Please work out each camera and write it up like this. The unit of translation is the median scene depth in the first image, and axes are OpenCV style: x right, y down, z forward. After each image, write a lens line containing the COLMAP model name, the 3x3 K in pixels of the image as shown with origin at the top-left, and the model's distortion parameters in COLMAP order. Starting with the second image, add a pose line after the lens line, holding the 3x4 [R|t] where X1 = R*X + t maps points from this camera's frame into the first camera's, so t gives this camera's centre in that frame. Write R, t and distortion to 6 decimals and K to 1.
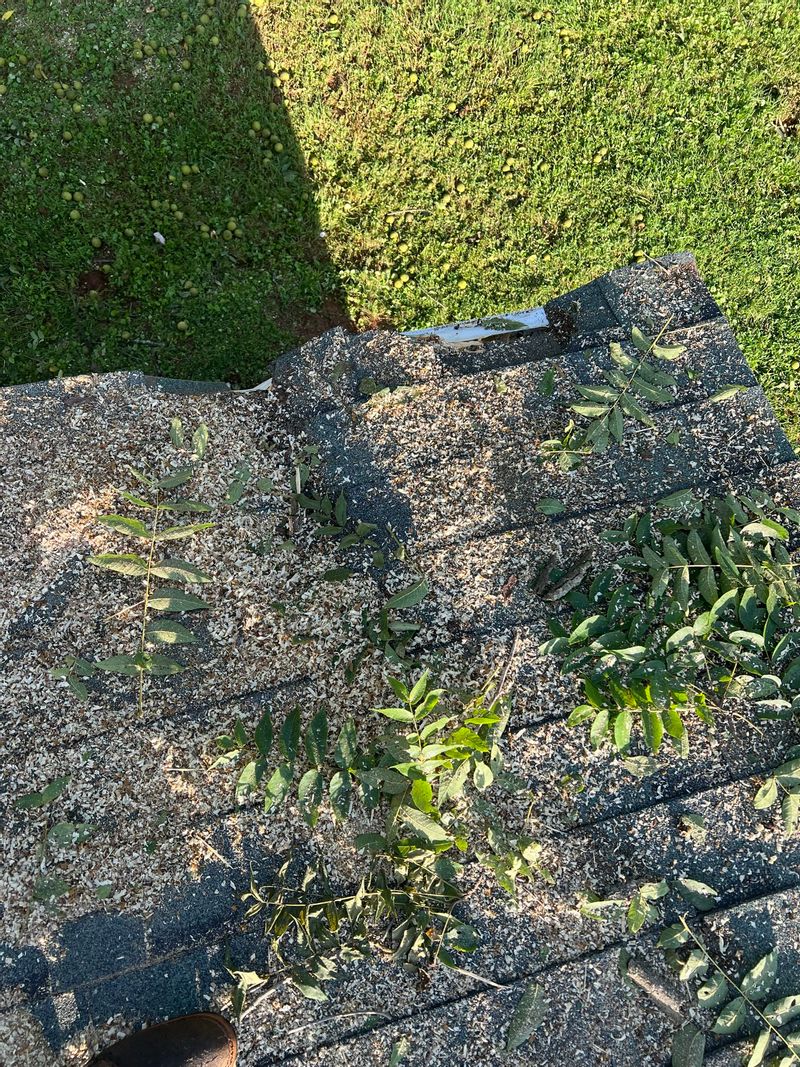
lens RADIAL K [[802.1, 0, 400.0], [0, 802.1, 533.5], [0, 0, 1]] dist [0.059269, -0.070973]
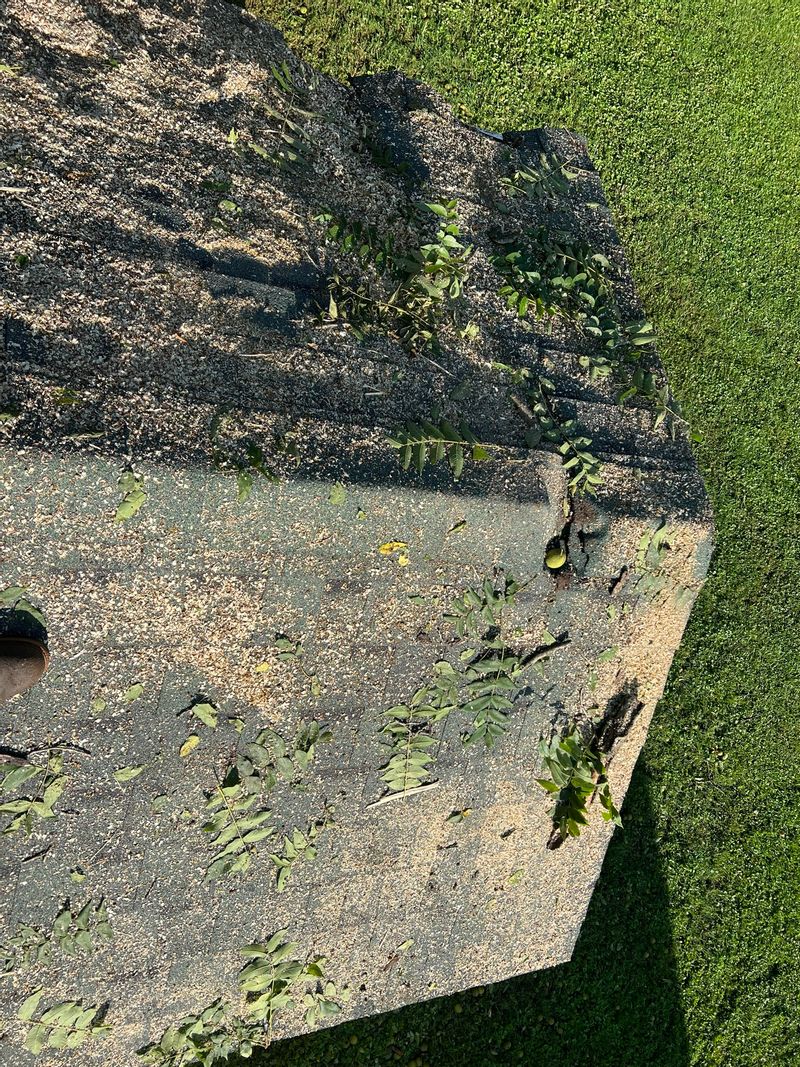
lens RADIAL K [[802.1, 0, 400.0], [0, 802.1, 533.5], [0, 0, 1]] dist [0.059269, -0.070973]
pose [[0.907440, 0.284048, 0.309628, -0.341773], [-0.243301, 0.955992, -0.163962, 0.961902], [-0.342575, 0.073453, 0.936615, -0.486704]]
